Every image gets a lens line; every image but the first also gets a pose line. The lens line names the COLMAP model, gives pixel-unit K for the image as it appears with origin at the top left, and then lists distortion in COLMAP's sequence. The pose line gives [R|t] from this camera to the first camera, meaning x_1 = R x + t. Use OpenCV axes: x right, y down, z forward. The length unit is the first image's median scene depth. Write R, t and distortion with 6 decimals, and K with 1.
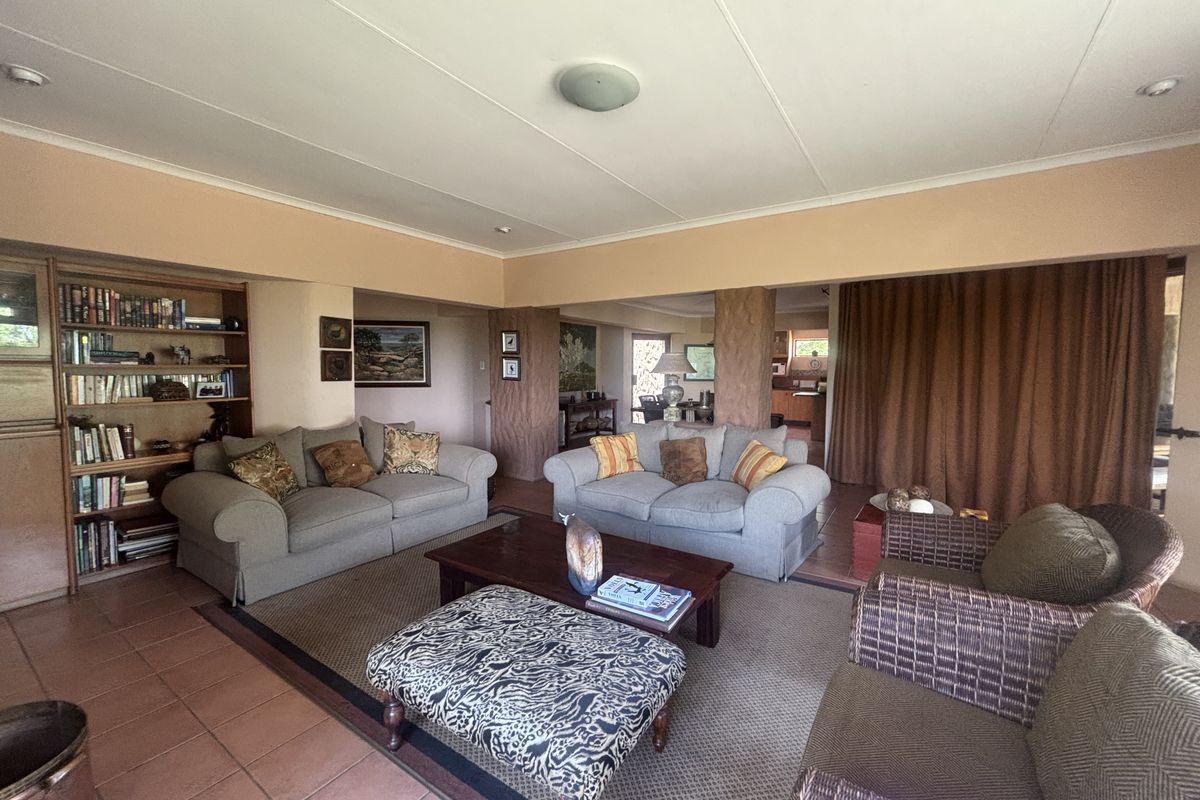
lens RADIAL K [[483.7, 0, 600.0], [0, 483.7, 400.0], [0, 0, 1]] dist [-0.000476, -0.000010]
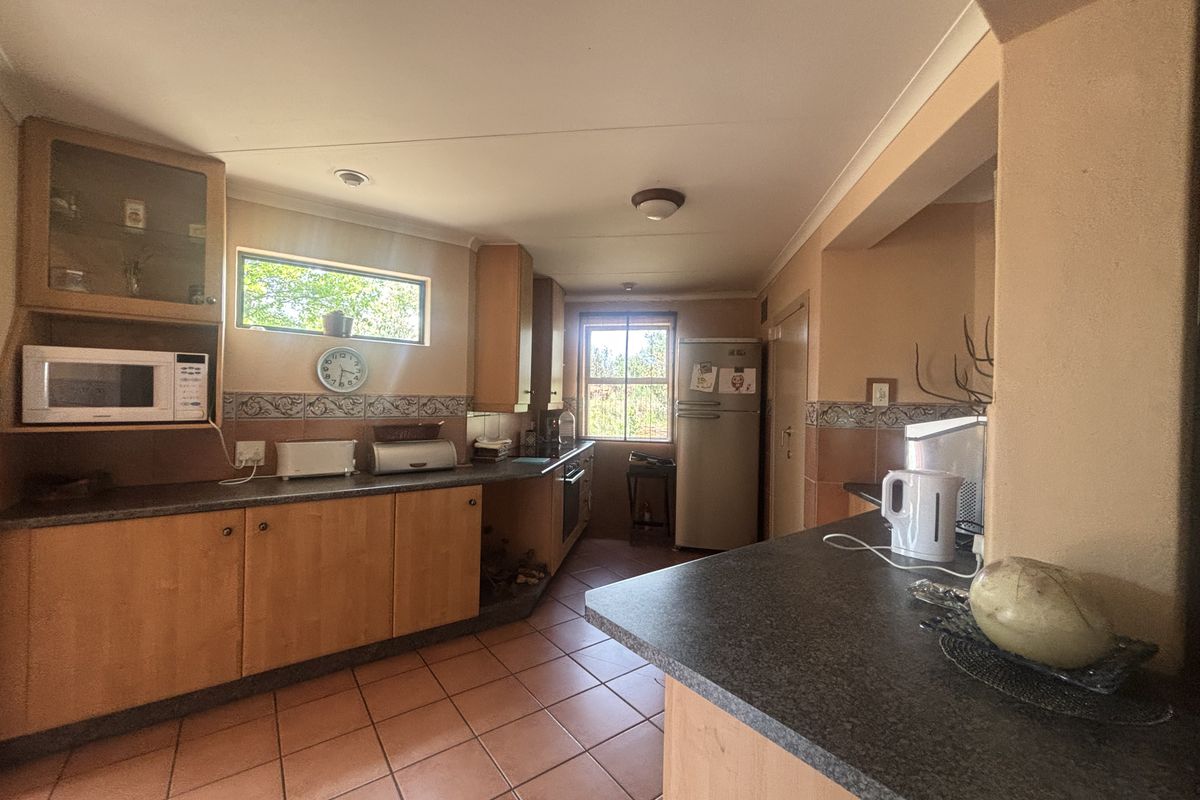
lens RADIAL K [[483.7, 0, 600.0], [0, 483.7, 400.0], [0, 0, 1]] dist [-0.000476, -0.000010]
pose [[0.332837, 0.002490, 0.942981, 0.262969], [0.047452, 0.998685, -0.019386, -0.048163], [-0.941790, 0.051199, 0.332281, 0.798785]]
